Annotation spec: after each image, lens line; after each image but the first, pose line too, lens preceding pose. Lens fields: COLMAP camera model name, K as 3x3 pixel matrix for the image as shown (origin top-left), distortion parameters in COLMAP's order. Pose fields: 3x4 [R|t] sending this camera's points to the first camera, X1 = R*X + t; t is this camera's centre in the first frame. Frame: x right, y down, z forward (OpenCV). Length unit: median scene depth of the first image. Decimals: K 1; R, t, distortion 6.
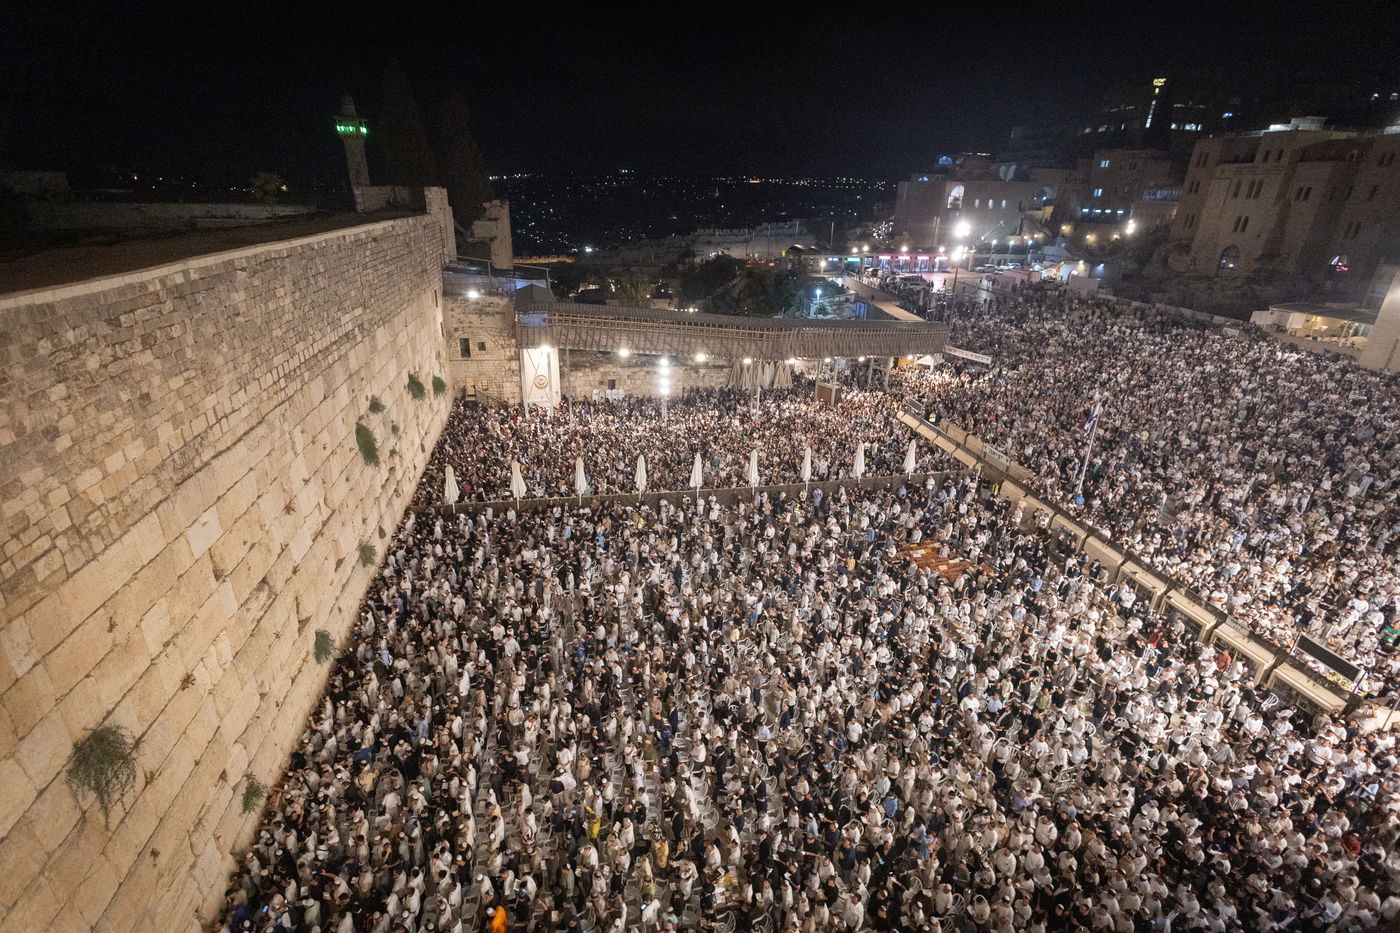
lens RADIAL K [[676.1, 0, 705.0], [0, 676.1, 468.2], [0, 0, 1]] dist [-0.005578, 0.004556]
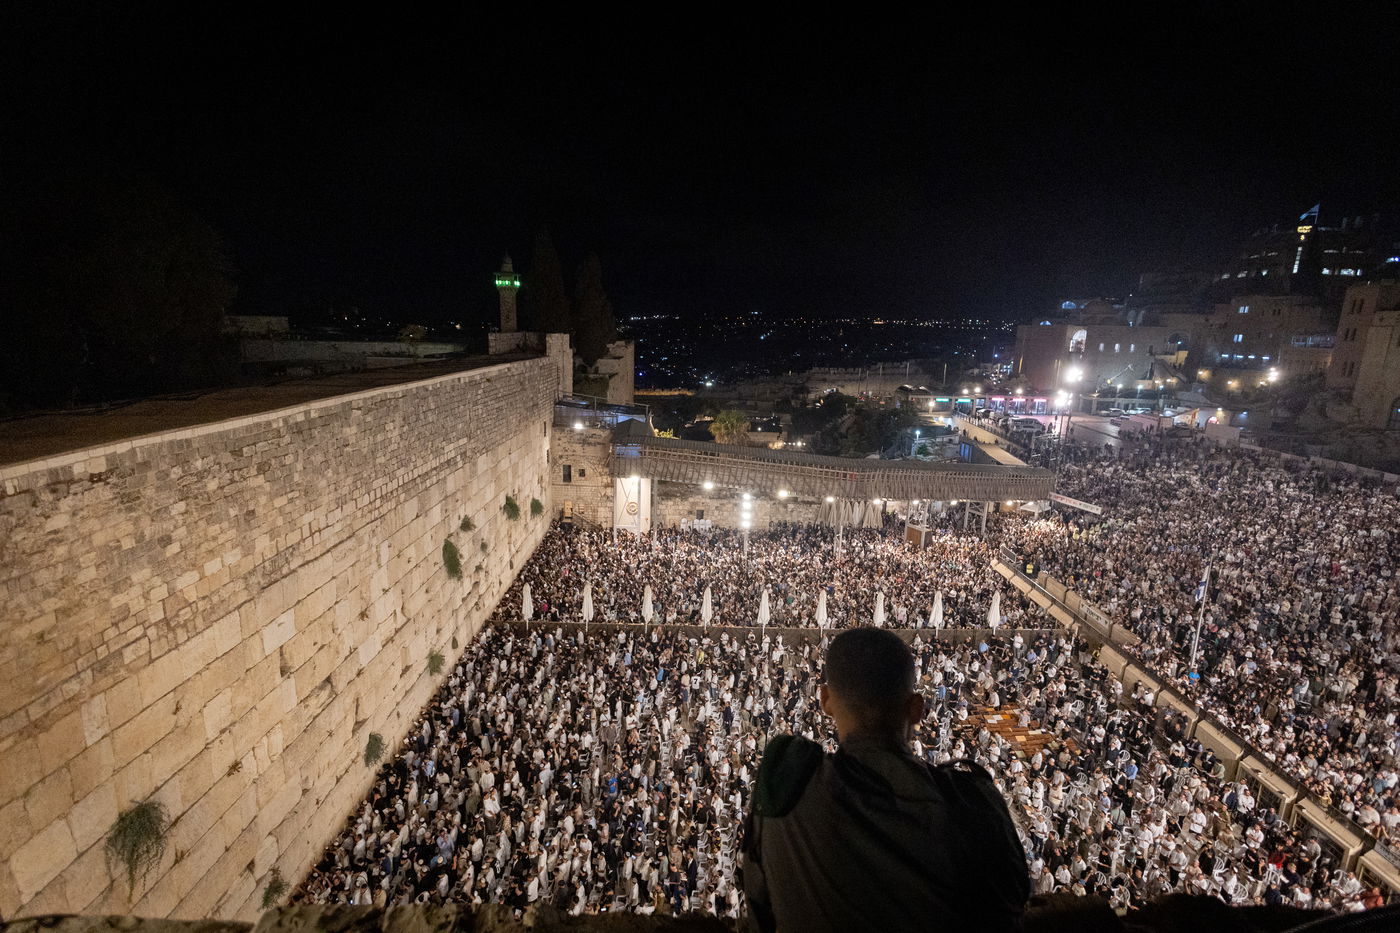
lens RADIAL K [[676.1, 0, 703.7], [0, 676.1, 461.5], [0, 0, 1]] dist [-0.005578, 0.004556]
pose [[0.982129, 0.040434, -0.183813, 0.087935], [-0.075599, 0.979150, -0.188547, -0.014052], [0.172357, 0.199074, 0.964709, -0.020662]]
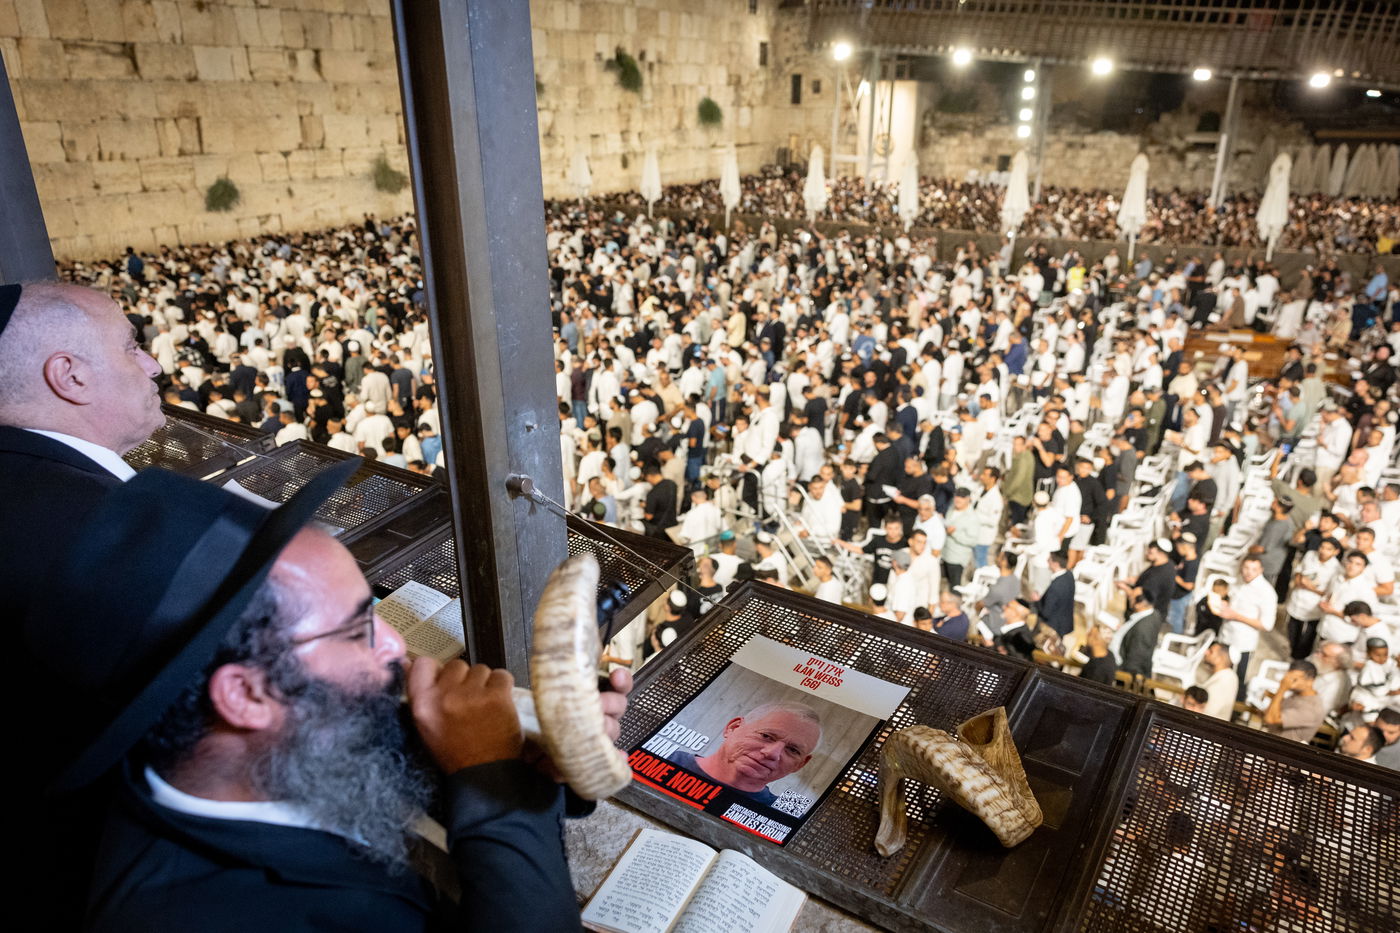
lens RADIAL K [[996.0, 0, 722.6], [0, 996.0, 469.4], [0, 0, 1]] dist [-0.000565, -0.002666]
pose [[0.683633, 0.205284, -0.700360, 0.585103], [-0.265097, 0.963929, 0.023774, 0.291588], [0.679978, 0.169410, 0.713394, 0.439466]]
